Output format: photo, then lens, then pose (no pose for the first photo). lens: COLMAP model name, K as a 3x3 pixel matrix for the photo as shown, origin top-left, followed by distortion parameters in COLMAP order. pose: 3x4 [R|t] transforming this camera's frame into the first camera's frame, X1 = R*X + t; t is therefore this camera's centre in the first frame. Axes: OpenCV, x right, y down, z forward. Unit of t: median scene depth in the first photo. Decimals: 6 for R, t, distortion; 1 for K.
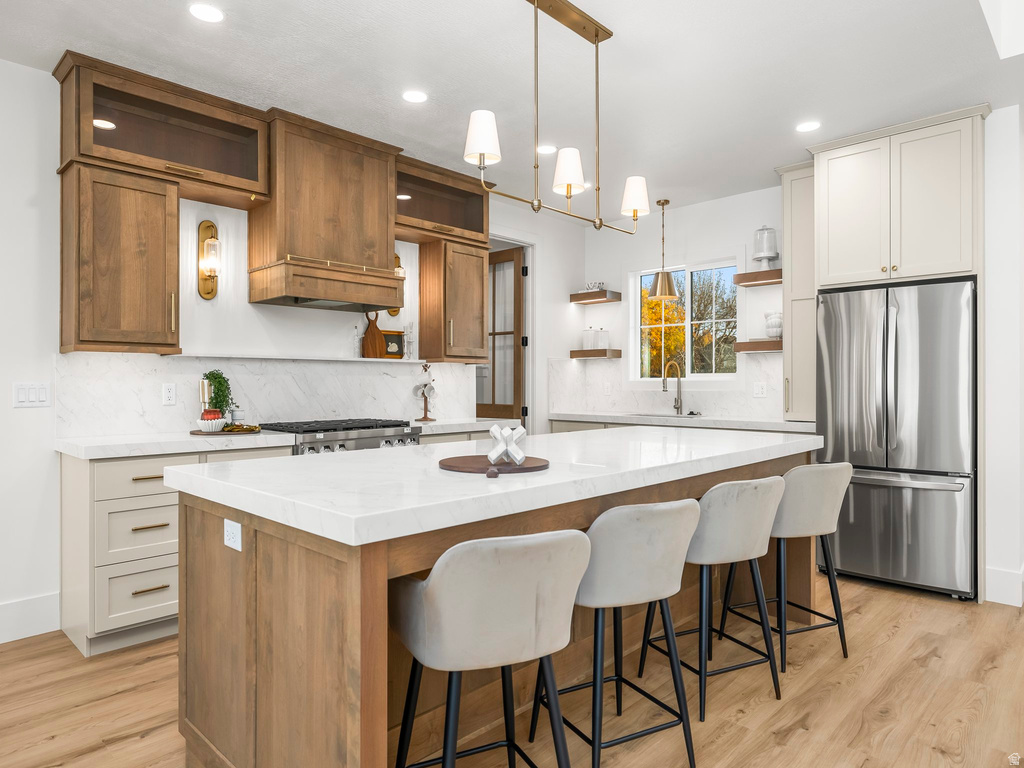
lens RADIAL K [[631.2, 0, 505.6], [0, 631.2, 383.1], [0, 0, 1]] dist [-0.009333, 0.002476]
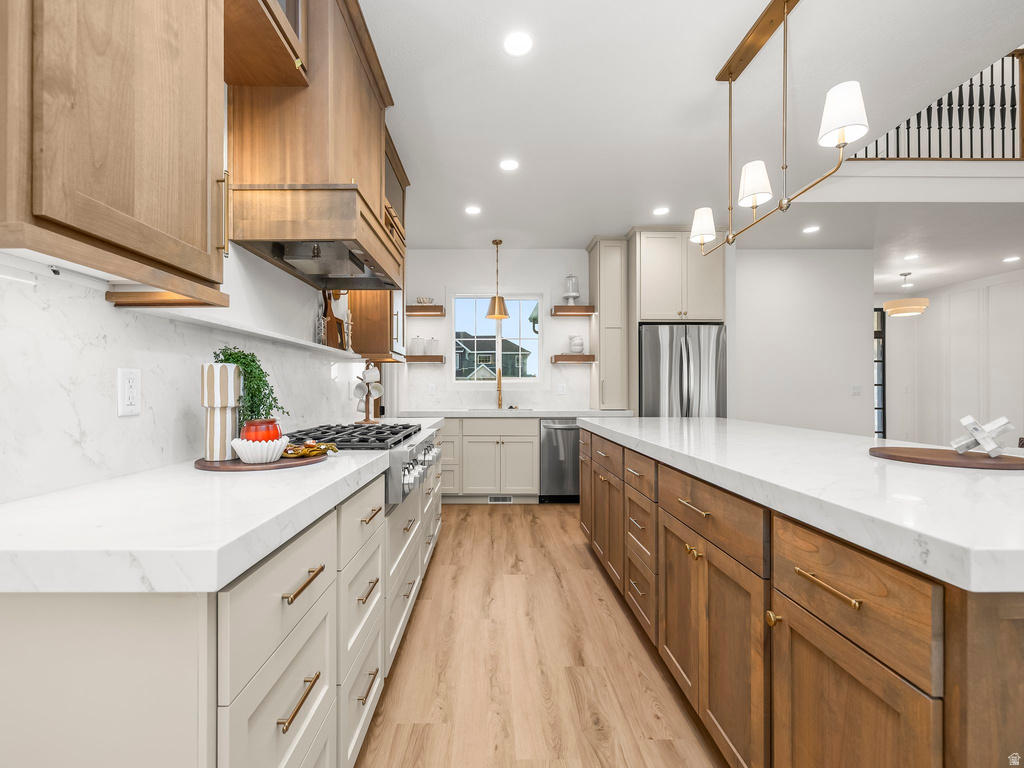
lens RADIAL K [[433.7, 0, 482.4], [0, 433.7, 389.2], [0, 0, 1]] dist [-0.005342, -0.000142]
pose [[0.722728, 0.000434, 0.691132, -0.527401], [-0.000123, 1.000000, -0.000500, 0.014790], [-0.691132, 0.000276, 0.722728, 0.547158]]
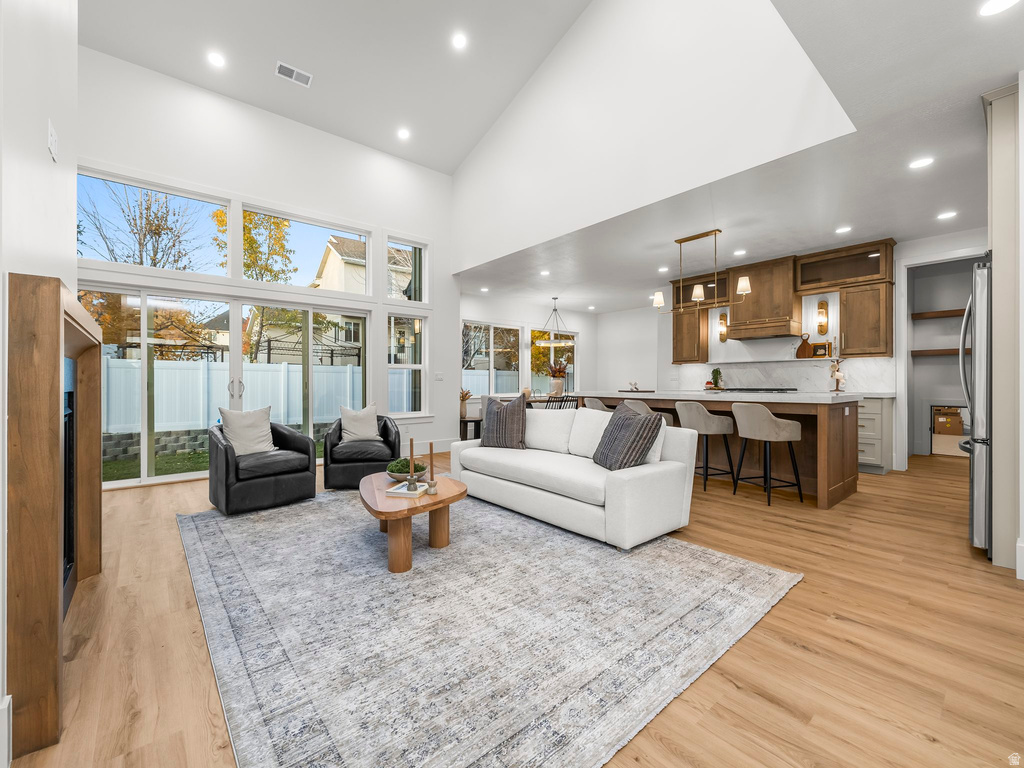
lens RADIAL K [[433.7, 0, 501.6], [0, 433.7, 383.1], [0, 0, 1]] dist [-0.005342, -0.000142]
pose [[-0.109955, 0.000113, -0.993937, 1.445143], [0.002863, 0.999996, -0.000203, 0.040993], [0.993932, -0.002868, -0.109955, 0.239505]]
